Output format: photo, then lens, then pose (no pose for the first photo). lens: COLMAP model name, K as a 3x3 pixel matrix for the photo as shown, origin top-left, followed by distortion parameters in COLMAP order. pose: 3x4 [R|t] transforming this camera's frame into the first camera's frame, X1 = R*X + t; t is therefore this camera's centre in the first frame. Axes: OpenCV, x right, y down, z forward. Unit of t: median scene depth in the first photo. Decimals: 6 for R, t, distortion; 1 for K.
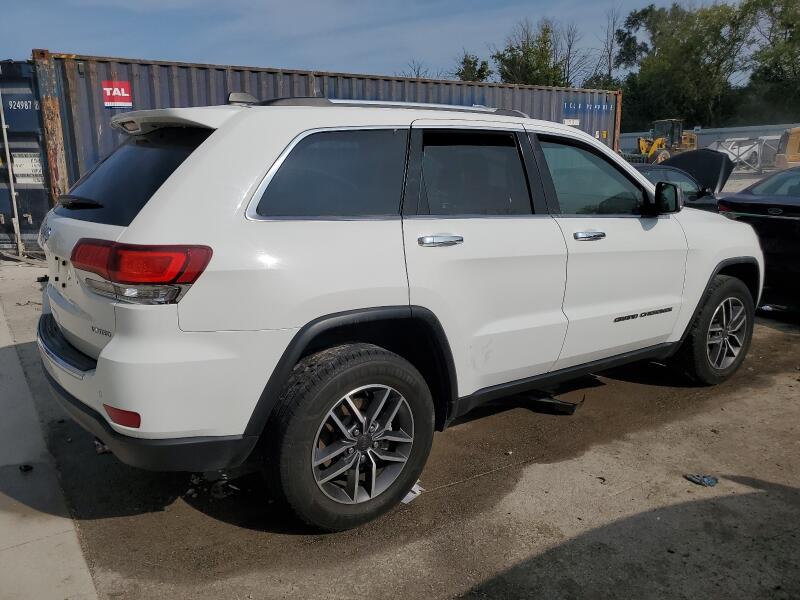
lens RADIAL K [[622.8, 0, 400.0], [0, 622.8, 300.0], [0, 0, 1]] dist [0.004916, 0.003149]
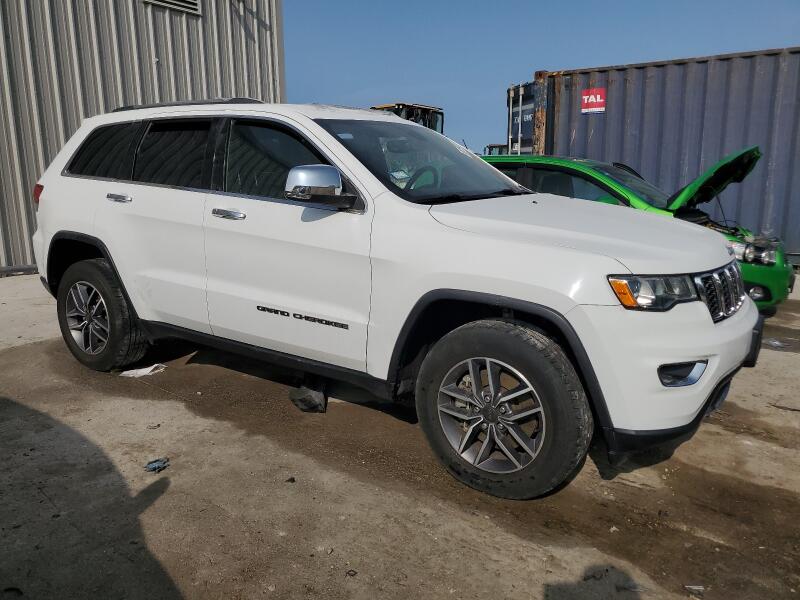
lens RADIAL K [[614.2, 0, 400.0], [0, 614.2, 300.0], [0, 0, 1]] dist [0.011998, 0.001233]
pose [[0.368019, 0.198292, -0.908429, 0.494882], [-0.211052, 0.969310, 0.126080, -0.055610], [0.905549, 0.145325, 0.398574, 0.318222]]
